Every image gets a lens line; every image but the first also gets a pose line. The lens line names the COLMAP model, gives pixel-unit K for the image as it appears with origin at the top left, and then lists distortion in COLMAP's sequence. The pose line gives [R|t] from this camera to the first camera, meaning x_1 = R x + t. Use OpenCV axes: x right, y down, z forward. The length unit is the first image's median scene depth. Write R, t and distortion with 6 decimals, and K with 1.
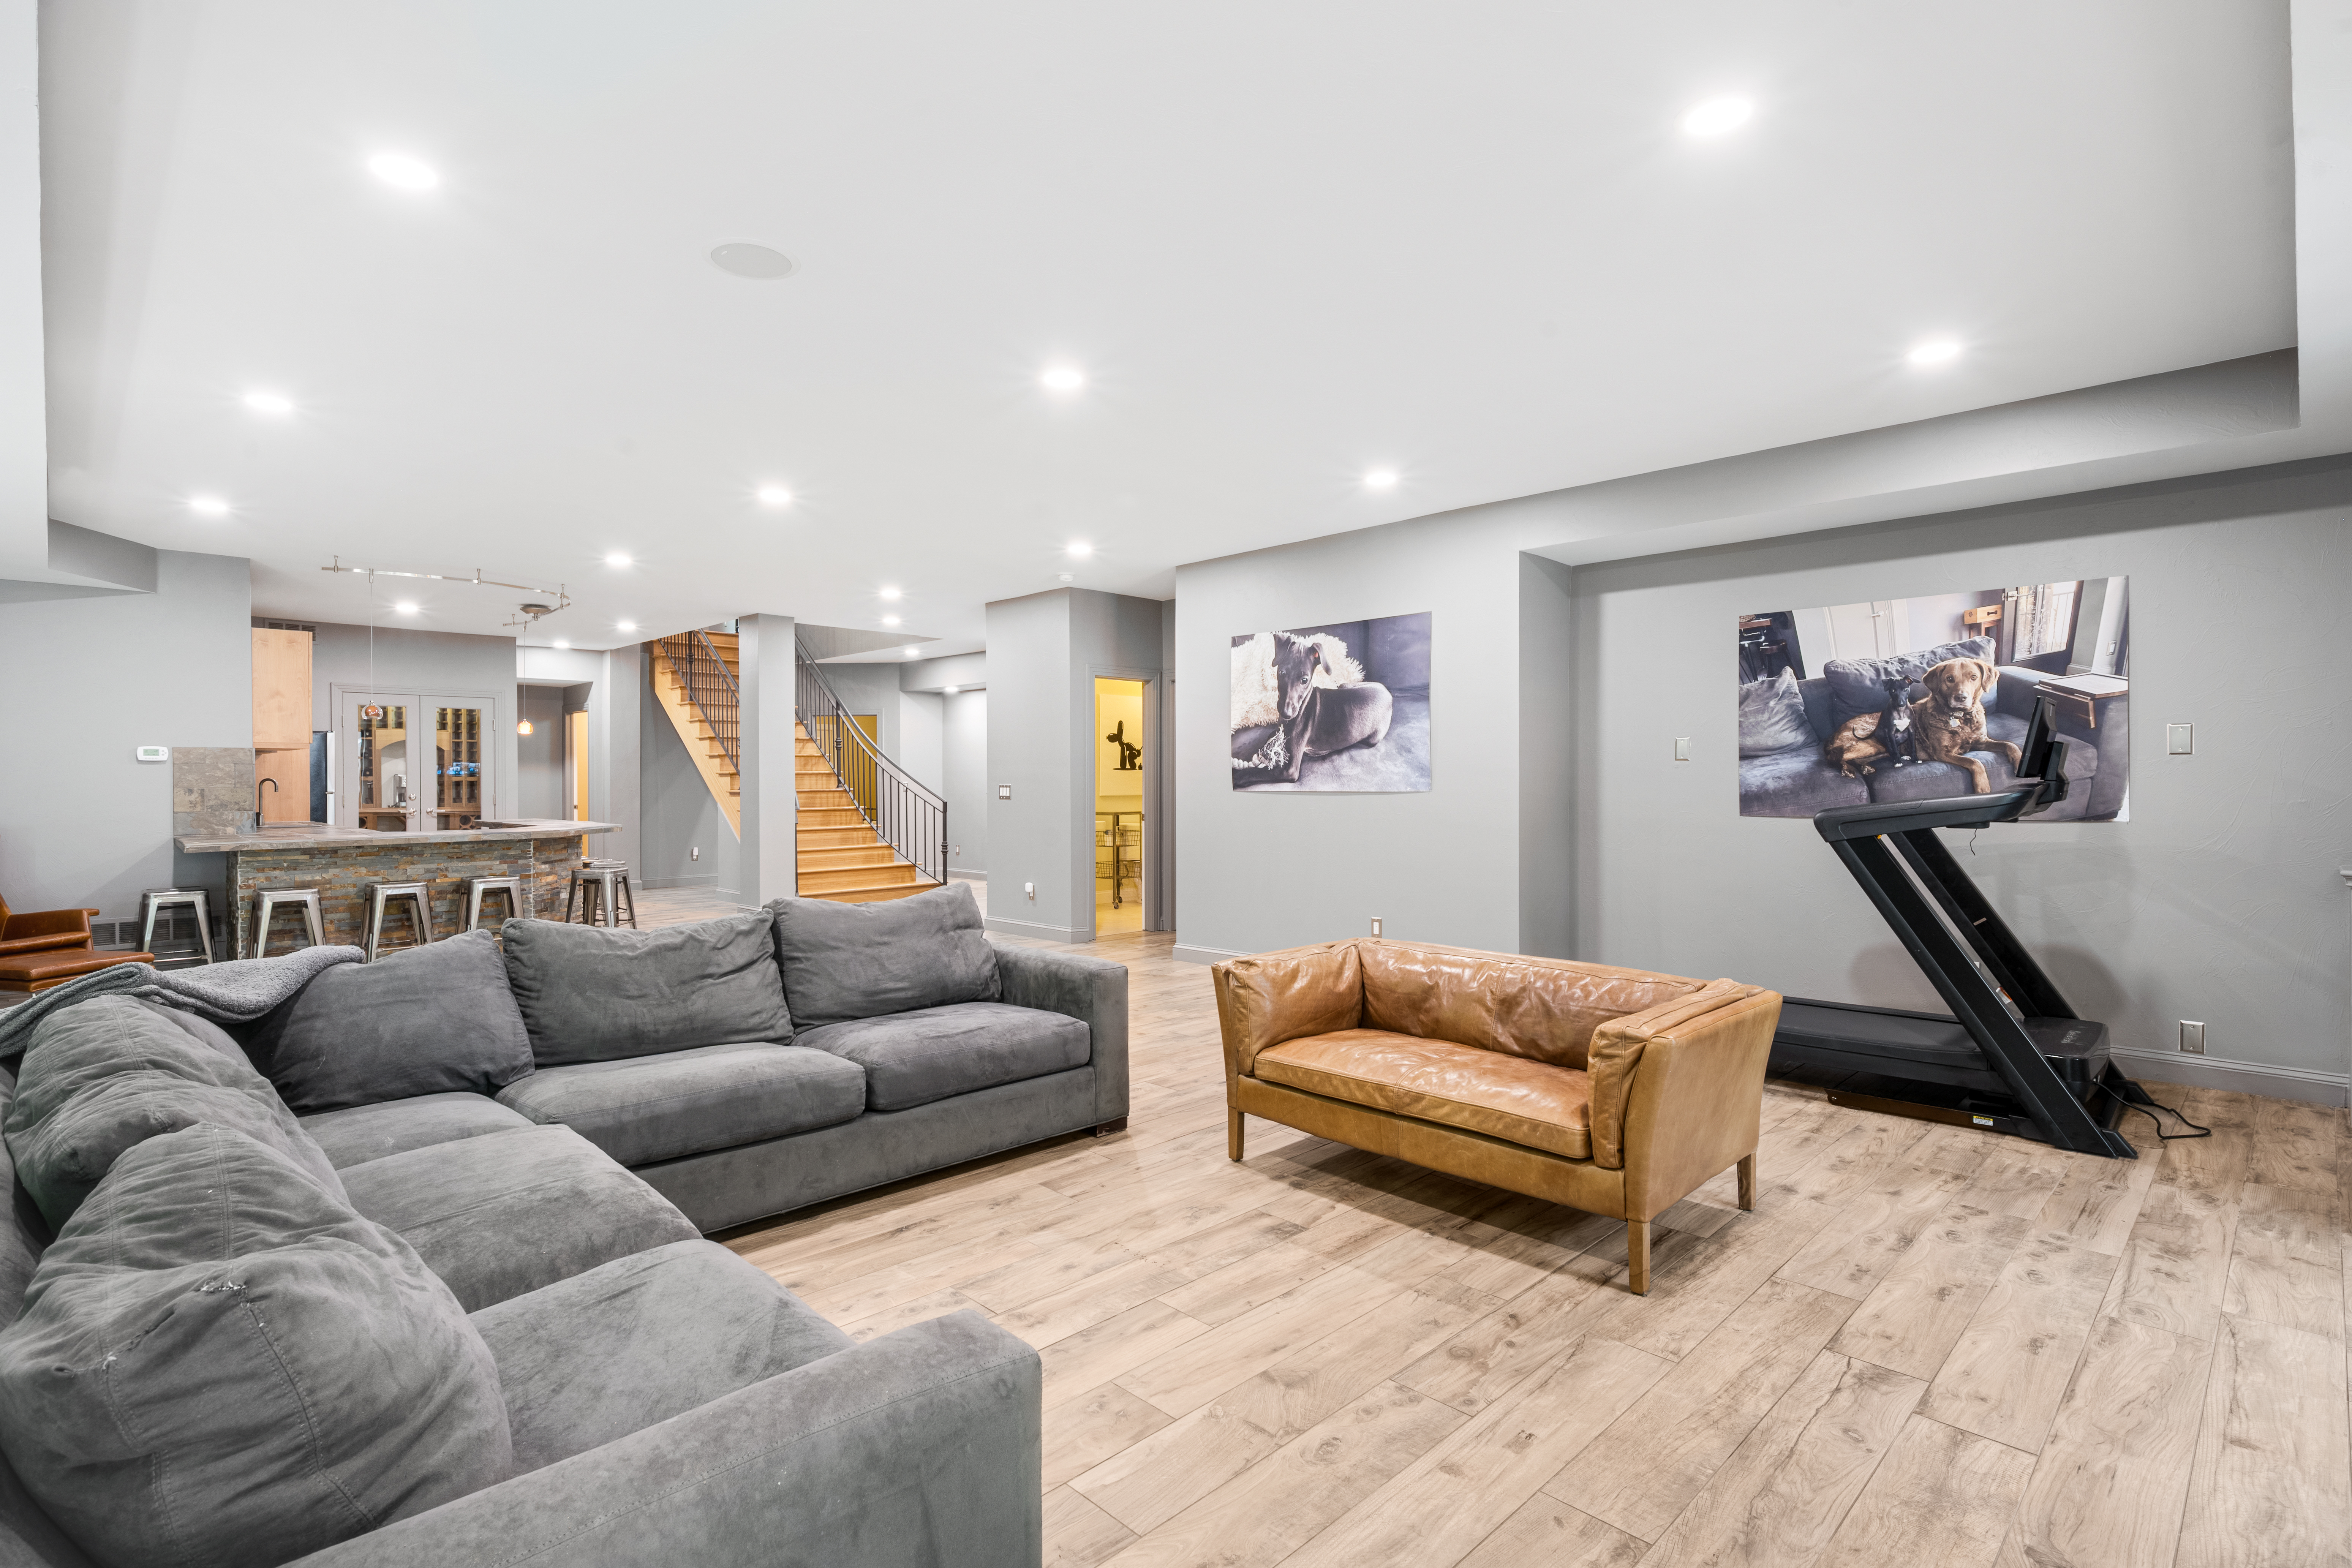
lens RADIAL K [[1123.2, 0, 1171.7], [0, 1123.2, 771.3], [0, 0, 1]] dist [-0.000386, -0.000010]
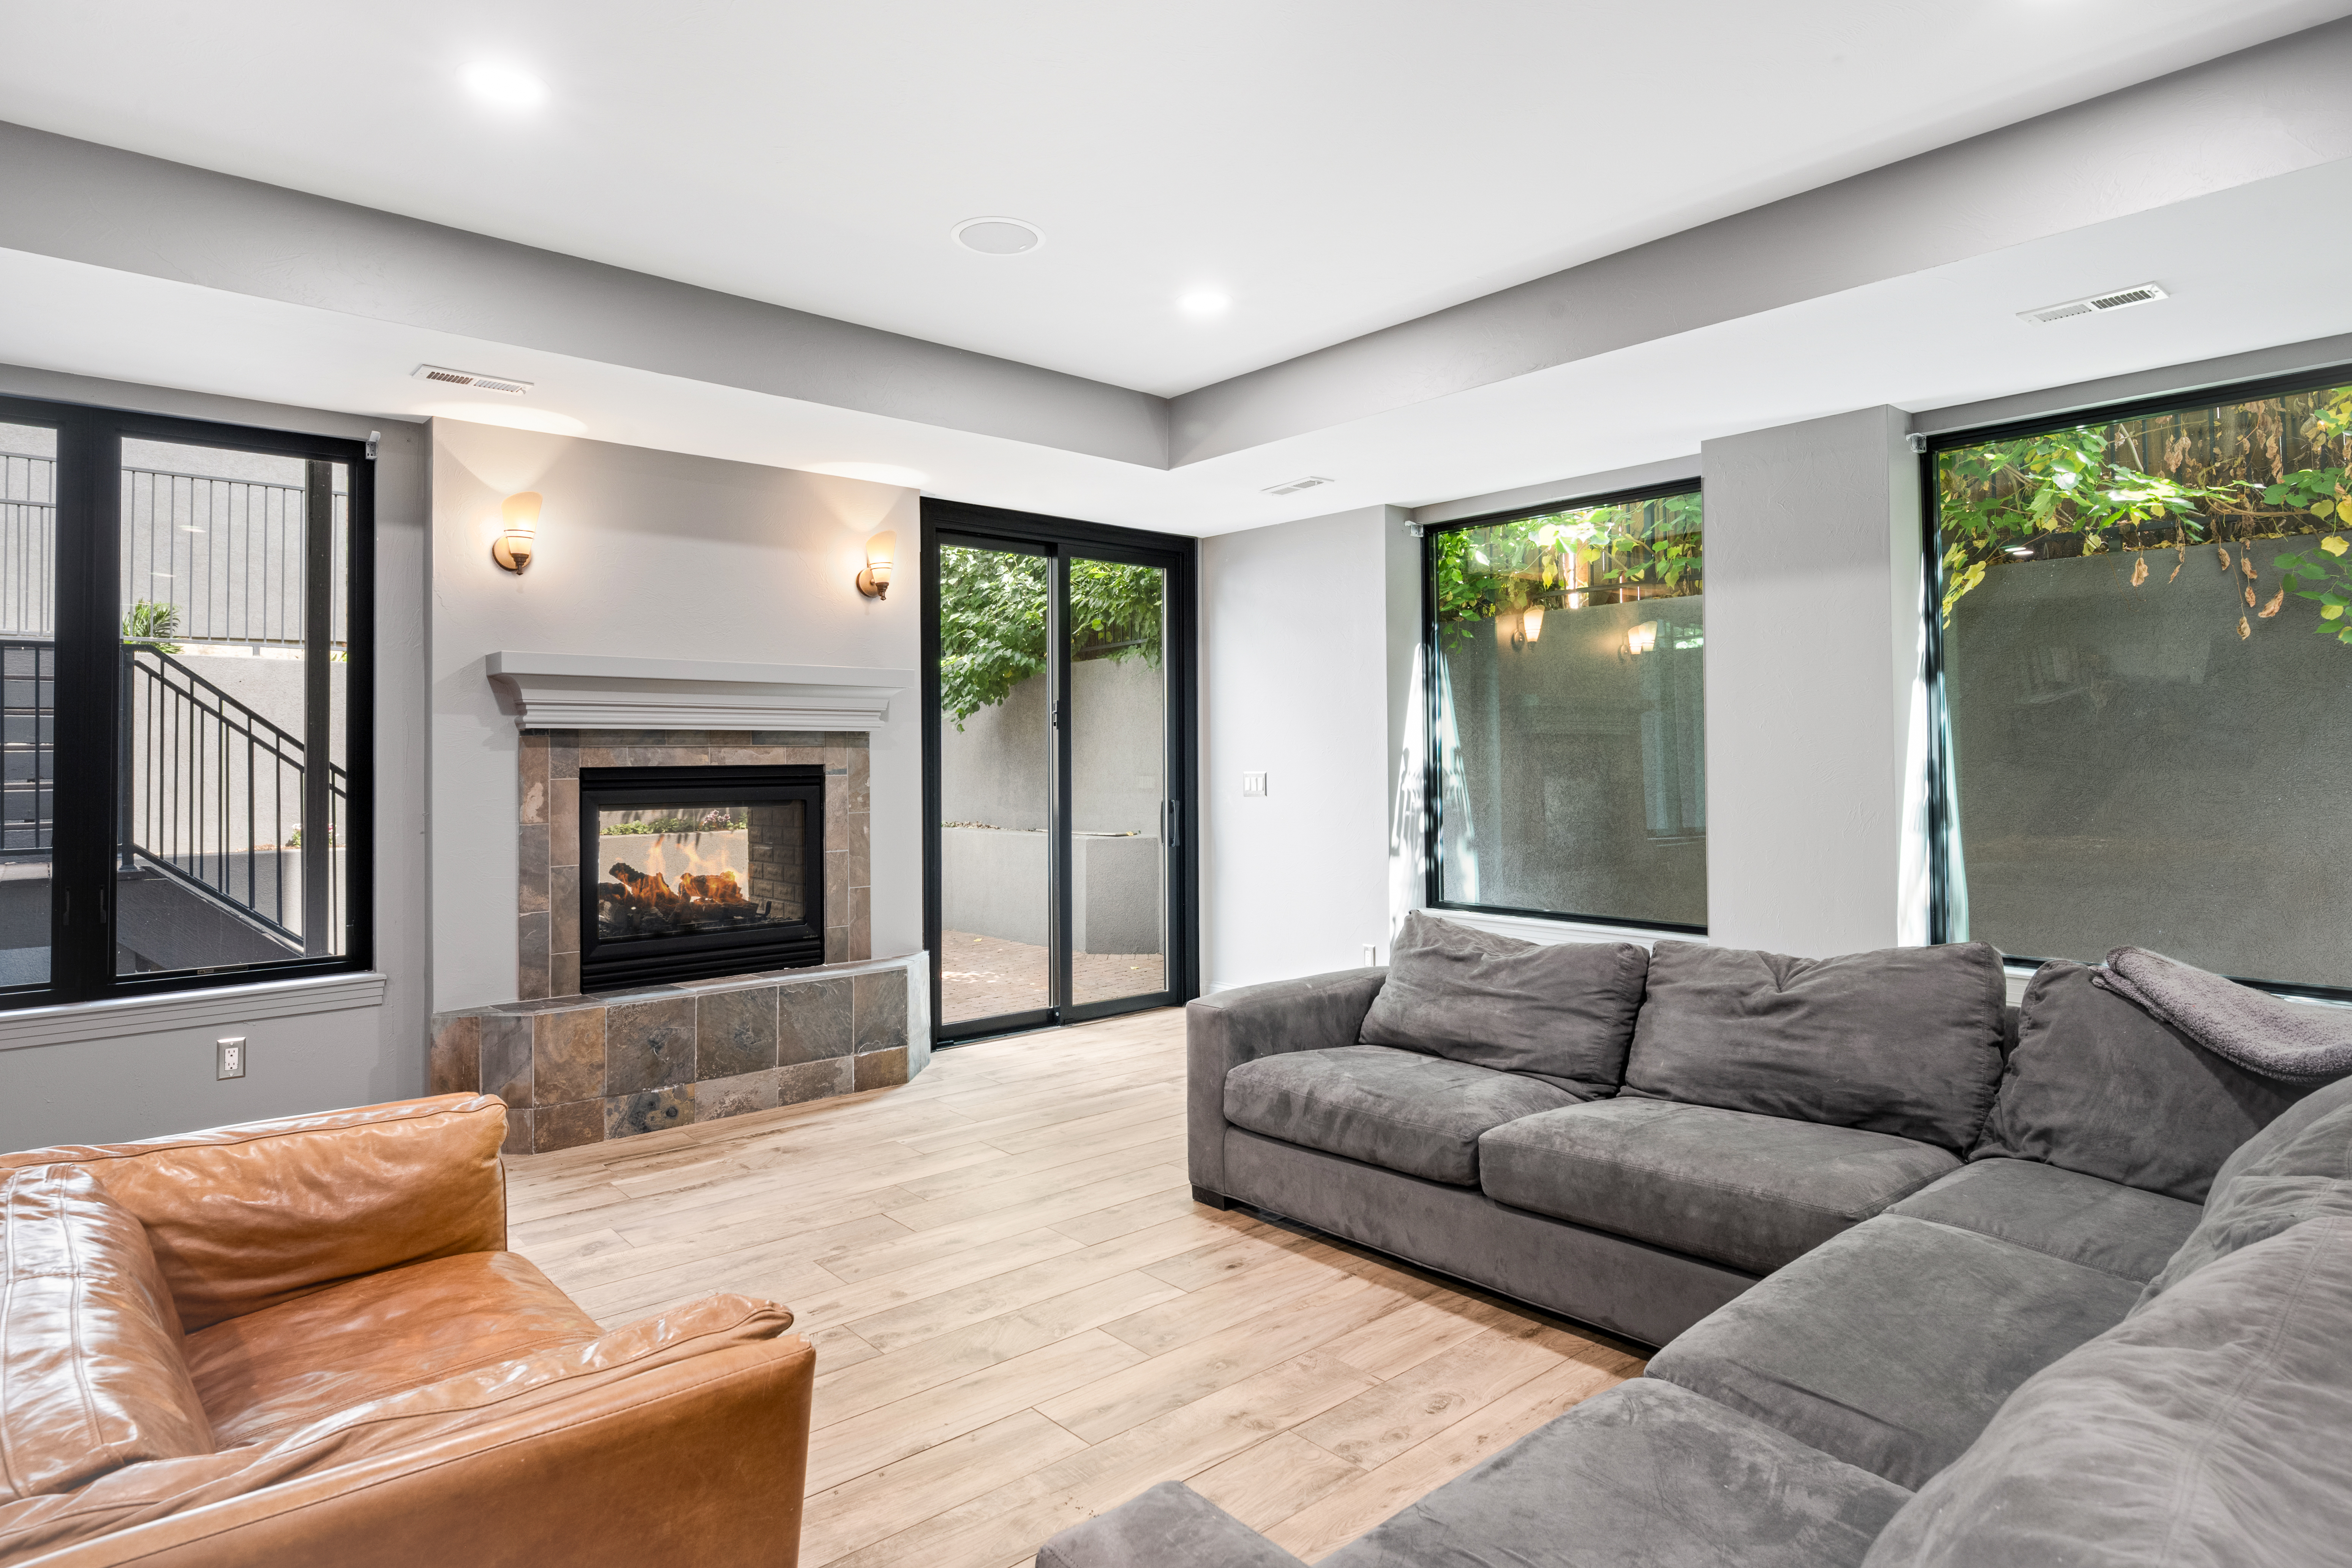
lens RADIAL K [[1304.0, 0, 1176.0], [0, 1304.0, 784.0], [0, 0, 1]] dist [0.000018, -0.000006]
pose [[-0.998217, 0.002391, 0.059648, -0.135590], [0.002175, 0.999991, -0.003695, 0.019734], [-0.059657, -0.003559, -0.998213, 2.009880]]
